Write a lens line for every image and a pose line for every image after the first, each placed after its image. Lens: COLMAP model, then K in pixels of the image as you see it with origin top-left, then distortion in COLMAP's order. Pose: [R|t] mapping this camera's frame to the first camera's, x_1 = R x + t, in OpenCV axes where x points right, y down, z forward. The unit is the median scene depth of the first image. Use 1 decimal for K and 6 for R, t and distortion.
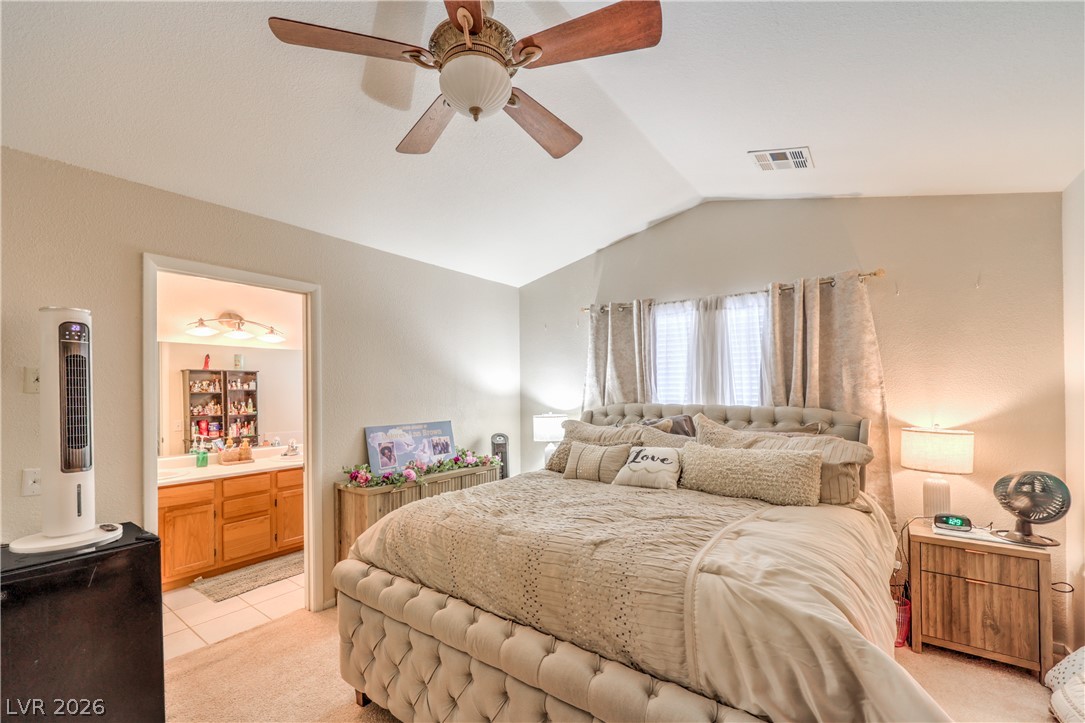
lens RADIAL K [[442.4, 0, 541.6], [0, 442.4, 389.6], [0, 0, 1]] dist [-0.000446, -0.000025]
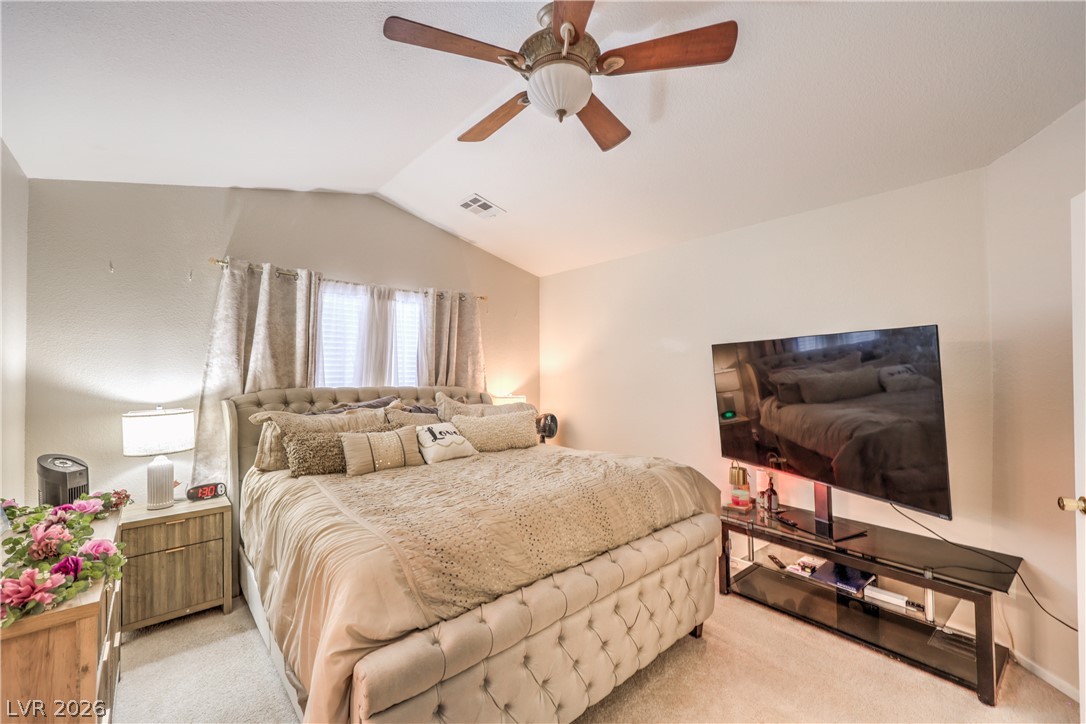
lens RADIAL K [[438.9, 0, 541.8], [0, 438.9, 367.7], [0, 0, 1]] dist [-0.001882, -0.000176]
pose [[0.215145, 0.019126, 0.976395, -0.599297], [0.001141, 0.999803, -0.019836, 0.009934], [-0.976581, 0.005382, 0.215081, 0.407578]]
